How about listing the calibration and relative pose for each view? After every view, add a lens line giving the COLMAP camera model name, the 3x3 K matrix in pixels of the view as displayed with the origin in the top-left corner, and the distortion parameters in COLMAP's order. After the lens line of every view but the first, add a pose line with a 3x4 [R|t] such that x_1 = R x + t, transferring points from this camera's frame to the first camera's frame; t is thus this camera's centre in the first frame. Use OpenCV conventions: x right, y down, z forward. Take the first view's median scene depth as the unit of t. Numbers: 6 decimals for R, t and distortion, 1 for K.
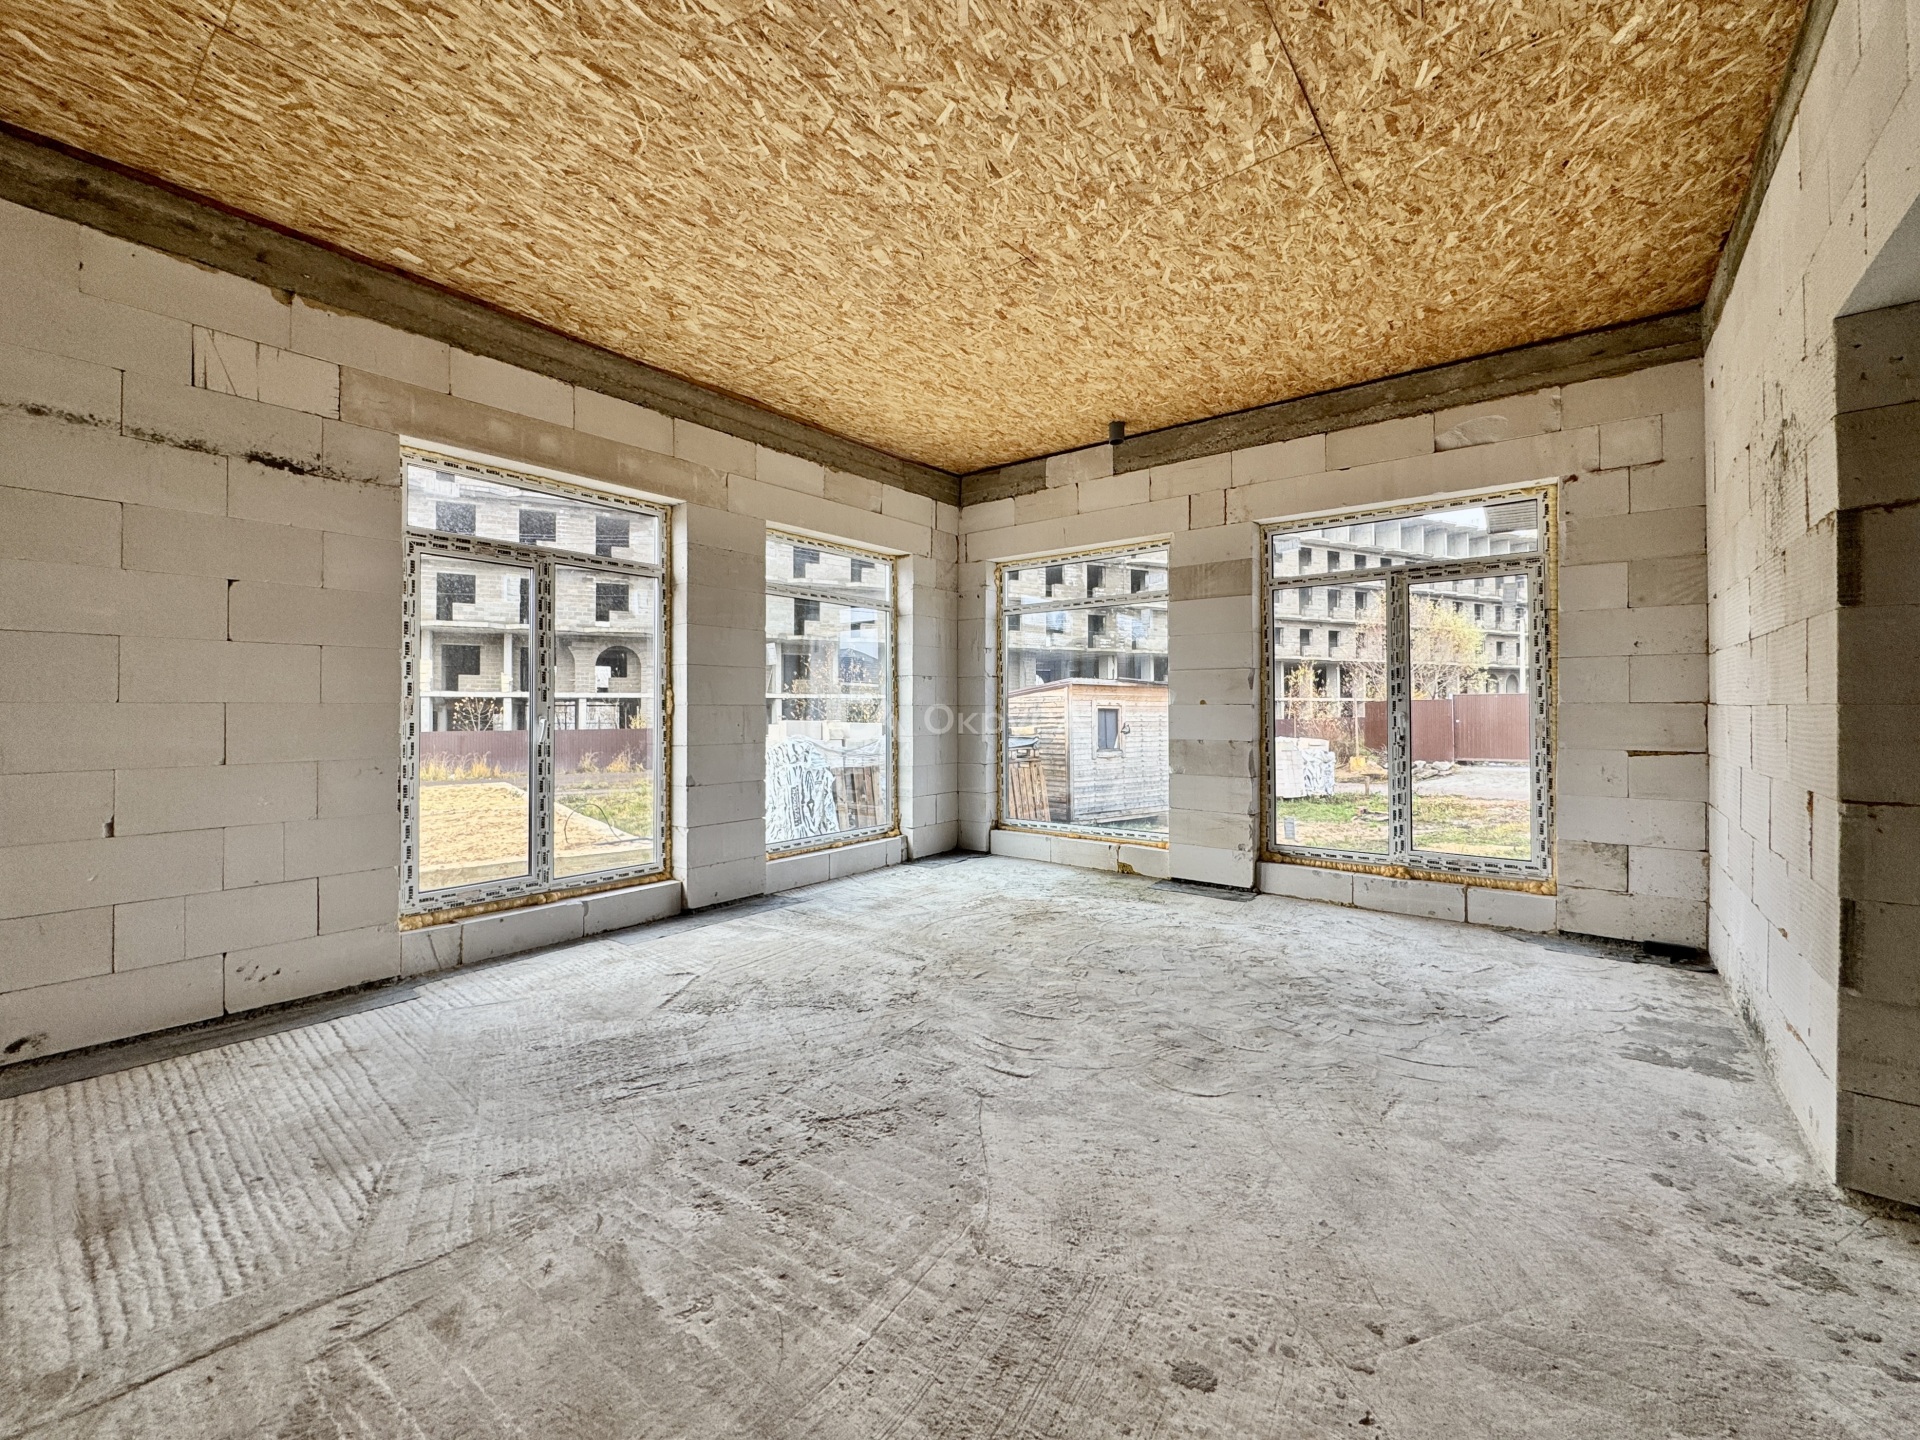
lens RADIAL K [[784.1, 0, 961.6], [0, 784.1, 701.0], [0, 0, 1]] dist [-0.000846, -0.000039]
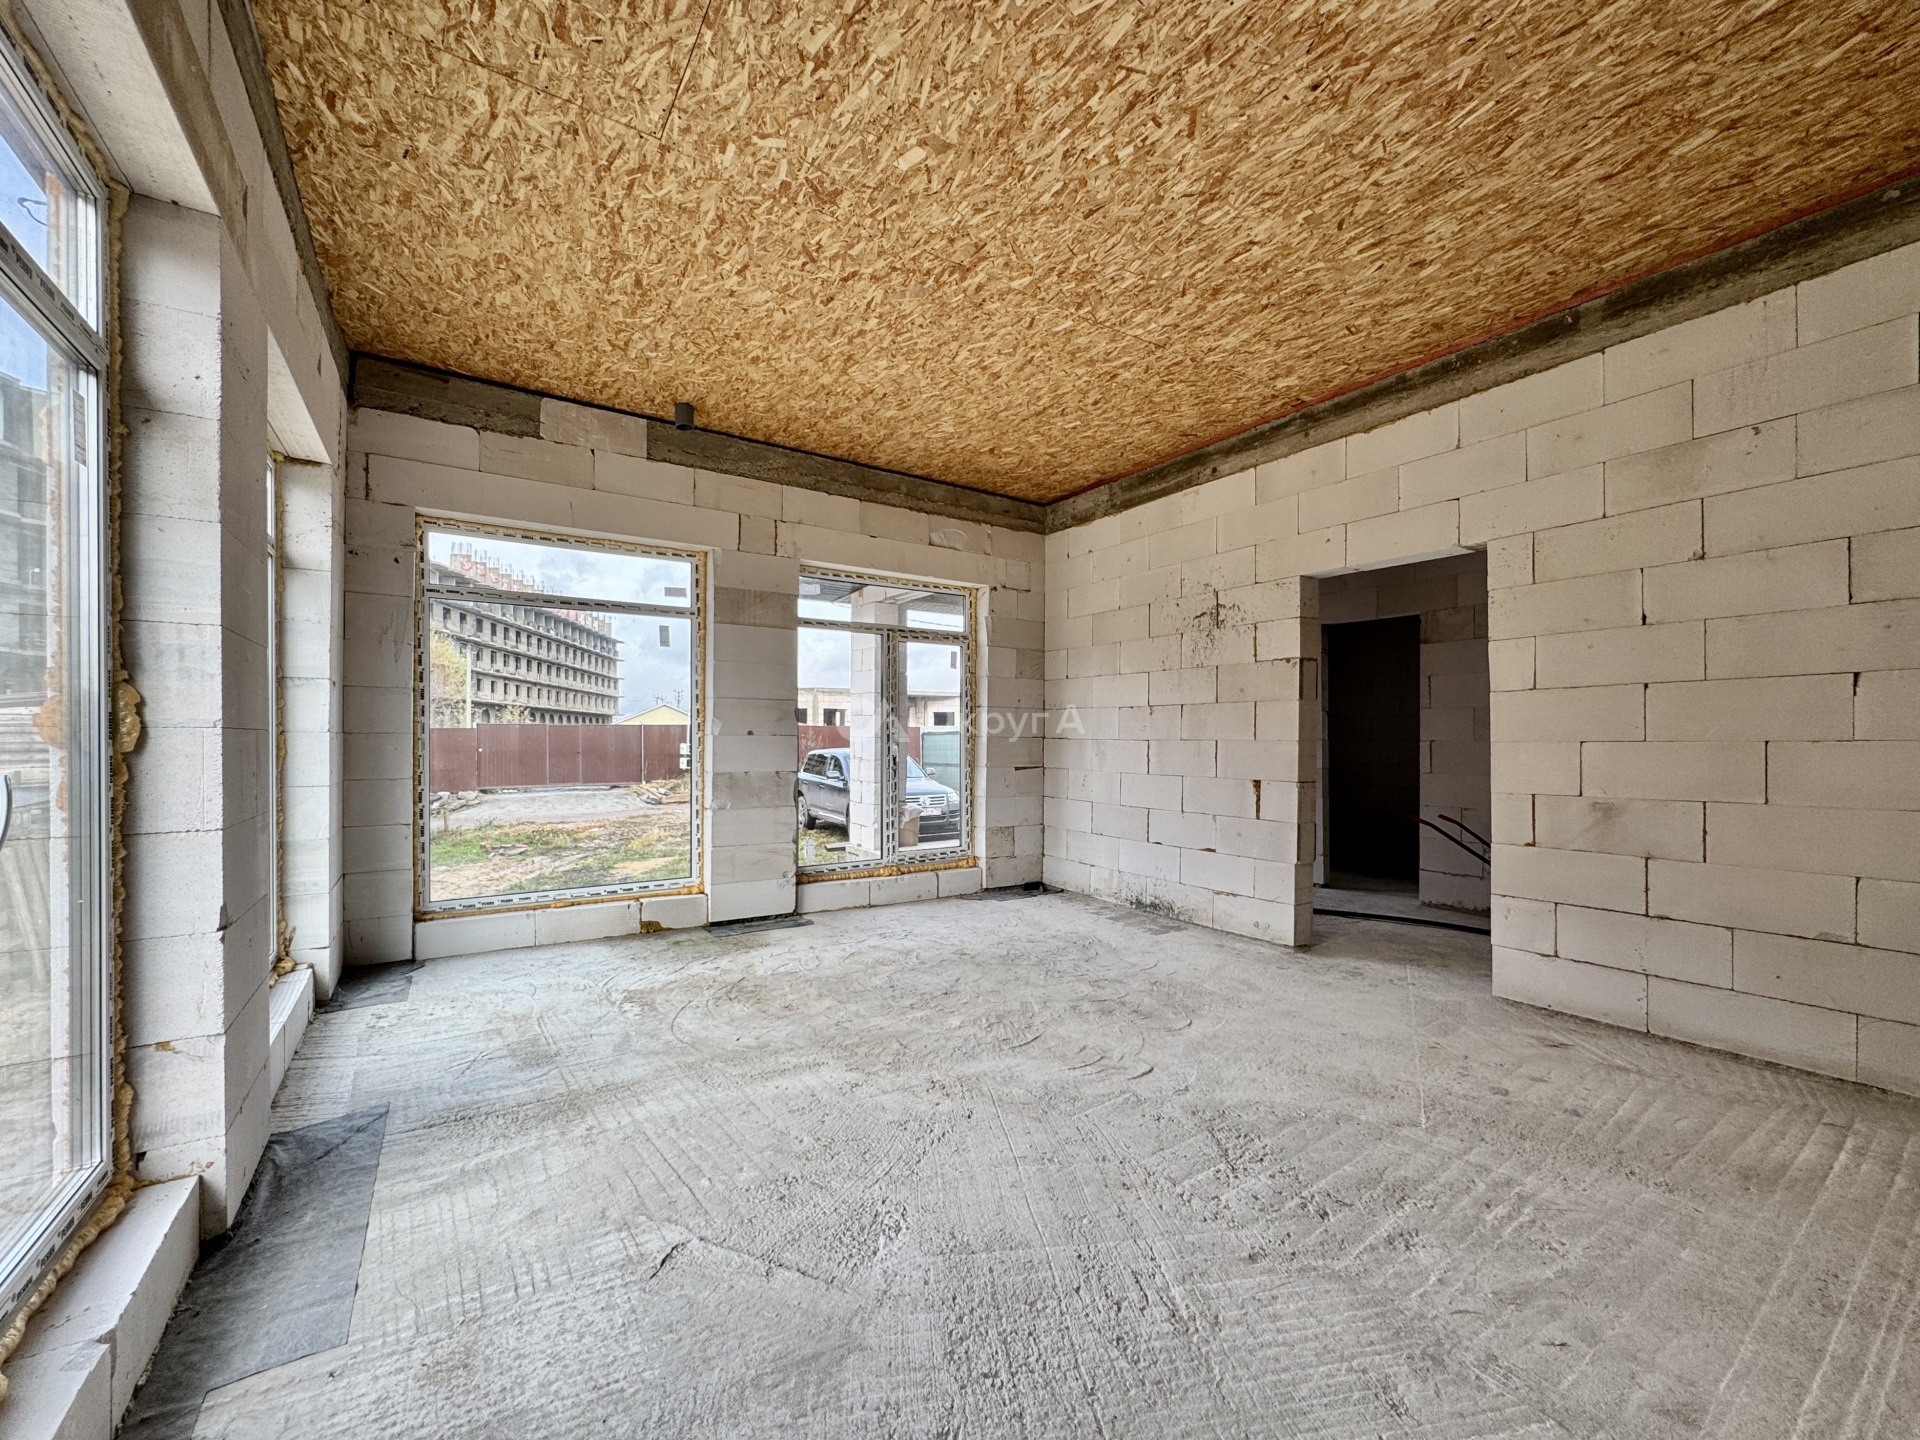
lens RADIAL K [[782.6, 0, 963.2], [0, 782.6, 742.6], [0, 0, 1]] dist [-0.000187, 0.000152]
pose [[0.321237, -0.000723, 0.946998, -0.815465], [-0.014939, 0.999871, 0.005831, 0.006163], [-0.946881, -0.016020, 0.321185, 0.688580]]
